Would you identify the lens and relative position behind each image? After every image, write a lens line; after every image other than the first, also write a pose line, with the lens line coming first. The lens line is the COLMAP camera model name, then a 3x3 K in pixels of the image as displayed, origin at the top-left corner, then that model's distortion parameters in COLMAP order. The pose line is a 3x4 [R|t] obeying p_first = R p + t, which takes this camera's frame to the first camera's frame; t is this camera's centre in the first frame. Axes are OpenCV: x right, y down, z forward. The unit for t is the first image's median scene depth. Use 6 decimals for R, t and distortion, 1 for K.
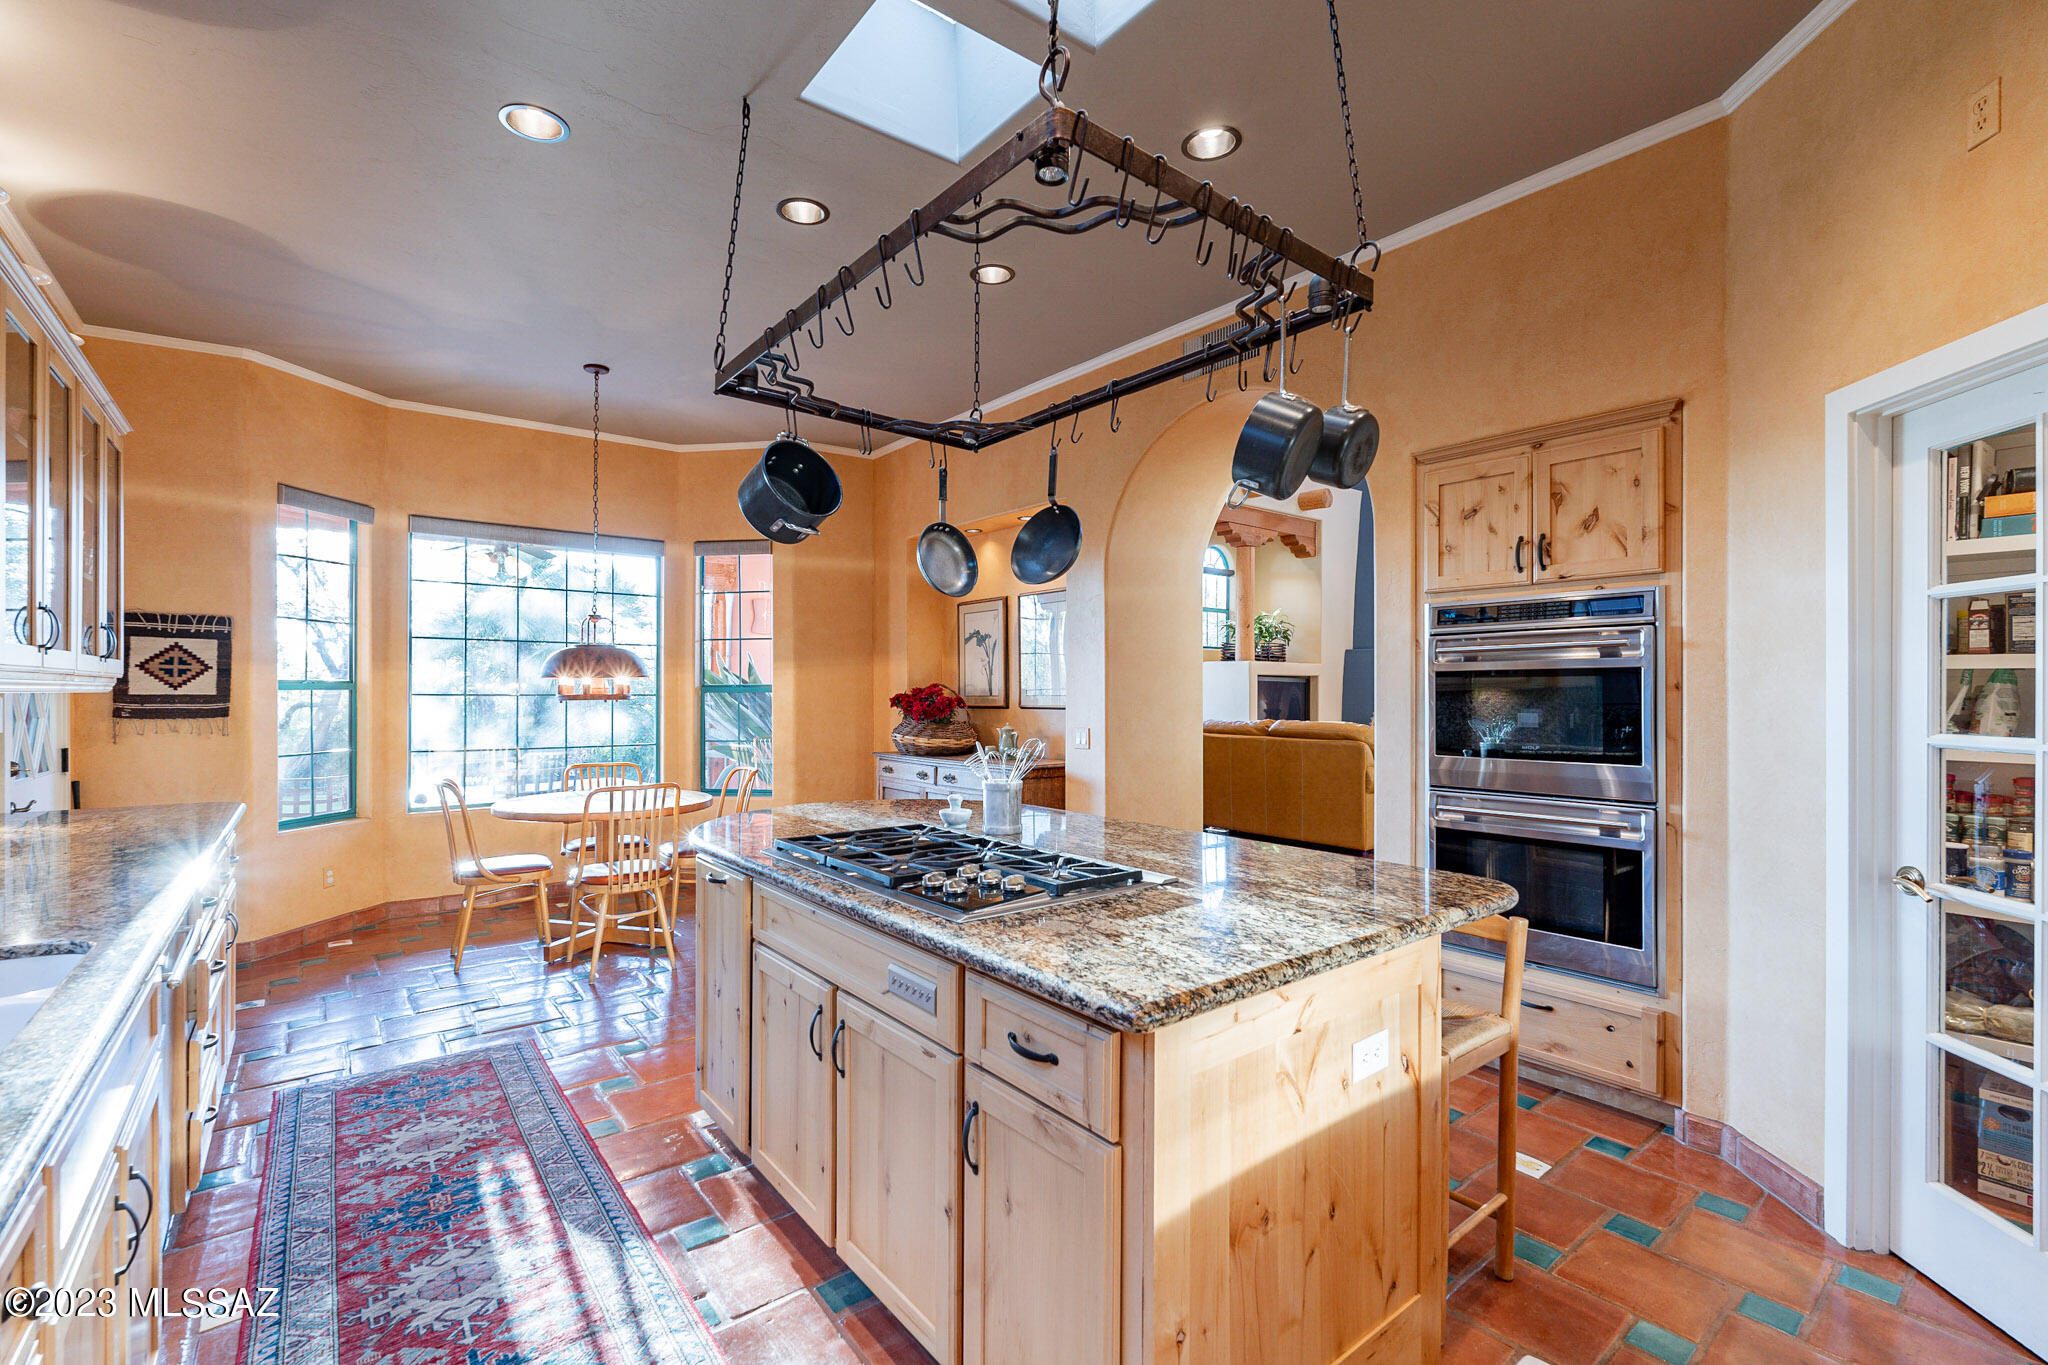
lens RADIAL K [[901.6, 0, 1023.6], [0, 901.6, 689.4], [0, 0, 1]] dist [-0.000188, -0.000498]
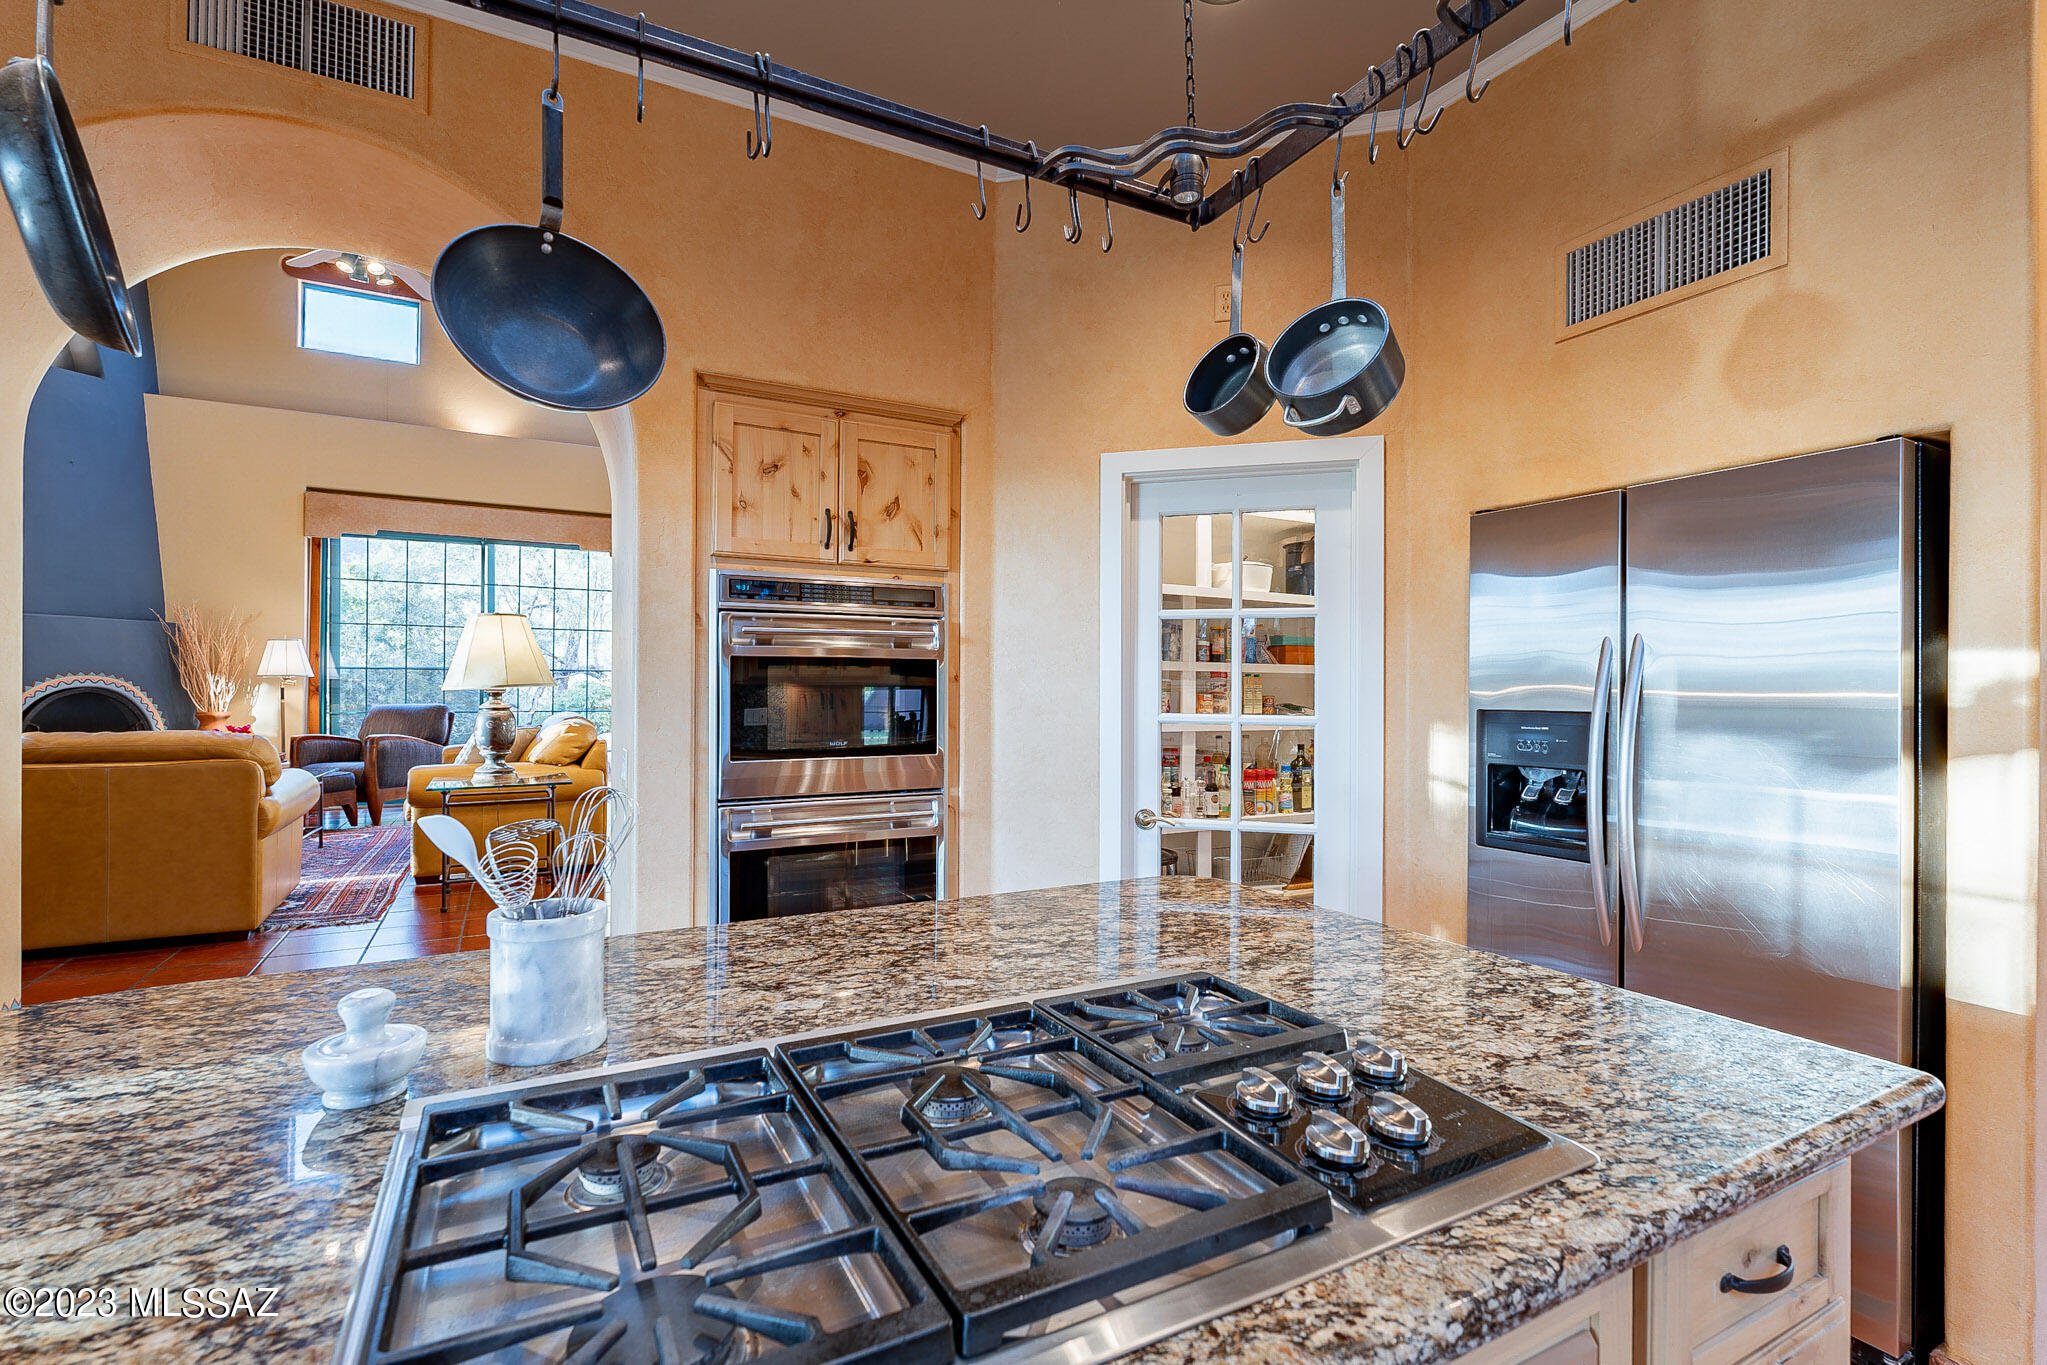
lens RADIAL K [[928.7, 0, 1023.5], [0, 928.7, 682.5], [0, 0, 1]] dist [-0.000646, -0.000115]
pose [[0.173690, 0.007102, 0.984775, -0.349612], [-0.007915, 0.999952, -0.005816, 0.007503], [-0.984769, -0.006785, 0.173738, 0.700346]]
